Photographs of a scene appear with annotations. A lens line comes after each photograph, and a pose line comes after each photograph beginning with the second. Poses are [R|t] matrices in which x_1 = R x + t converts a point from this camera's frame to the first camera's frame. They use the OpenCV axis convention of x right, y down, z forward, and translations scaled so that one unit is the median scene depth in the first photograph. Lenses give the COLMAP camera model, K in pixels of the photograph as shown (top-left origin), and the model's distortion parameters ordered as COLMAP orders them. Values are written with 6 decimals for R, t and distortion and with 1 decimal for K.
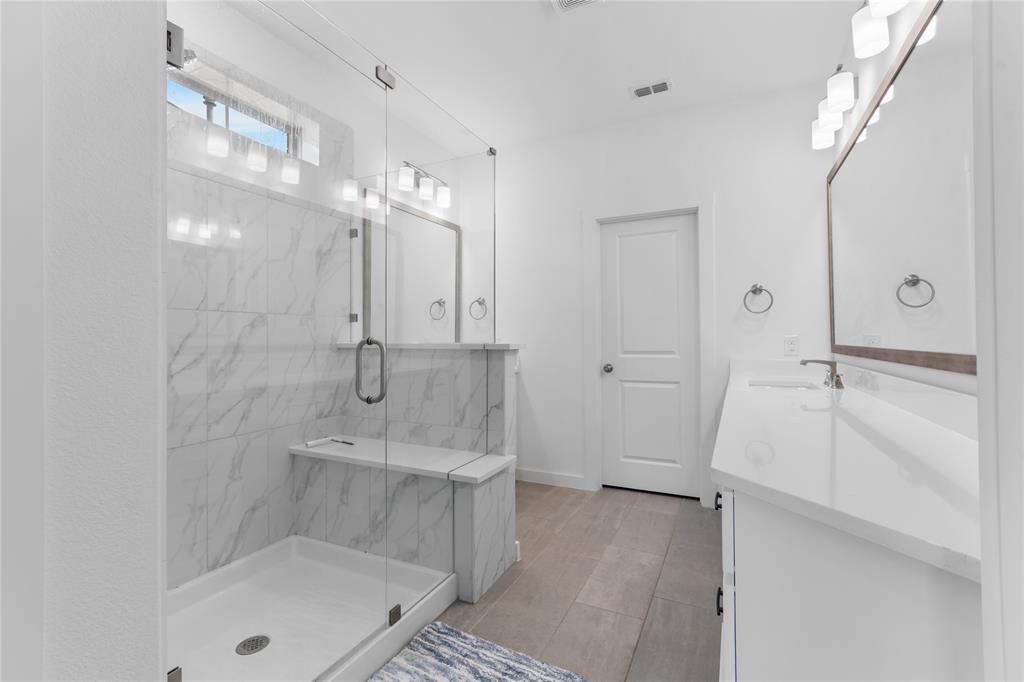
lens RADIAL K [[452.2, 0, 512.0], [0, 452.2, 341.0], [0, 0, 1]] dist [0.002842, 0.000482]
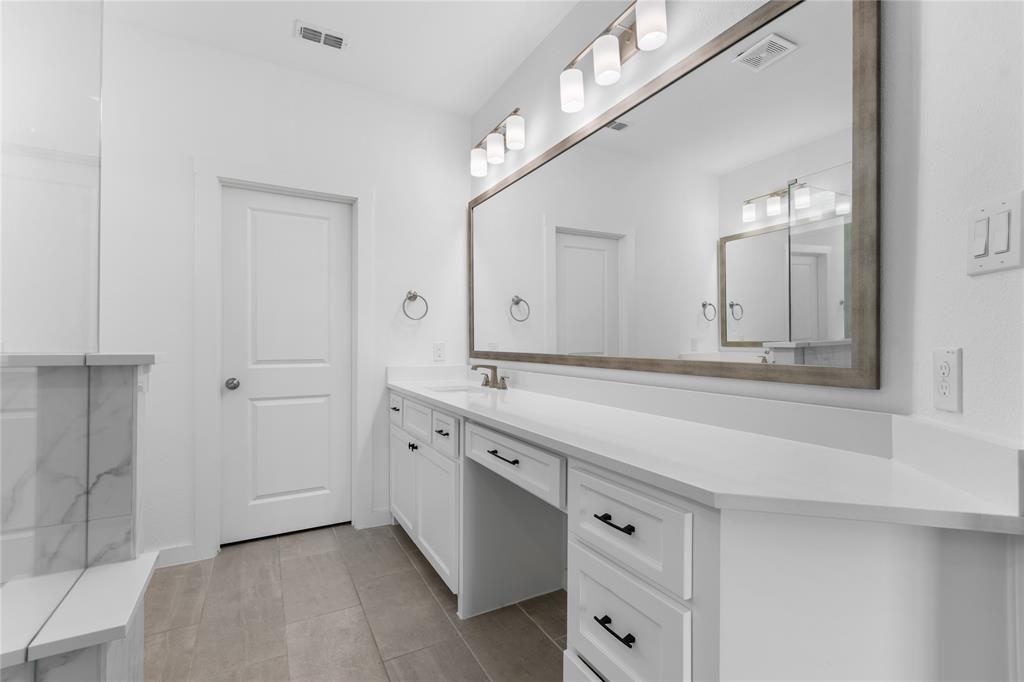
lens RADIAL K [[458.9, 0, 512.2], [0, 458.9, 344.2], [0, 0, 1]] dist [0.010367, -0.000302]
pose [[0.574941, 0.003913, 0.818186, -0.190814], [-0.004490, 0.999989, -0.001627, -0.007179], [-0.818183, -0.002738, 0.574952, 0.266300]]
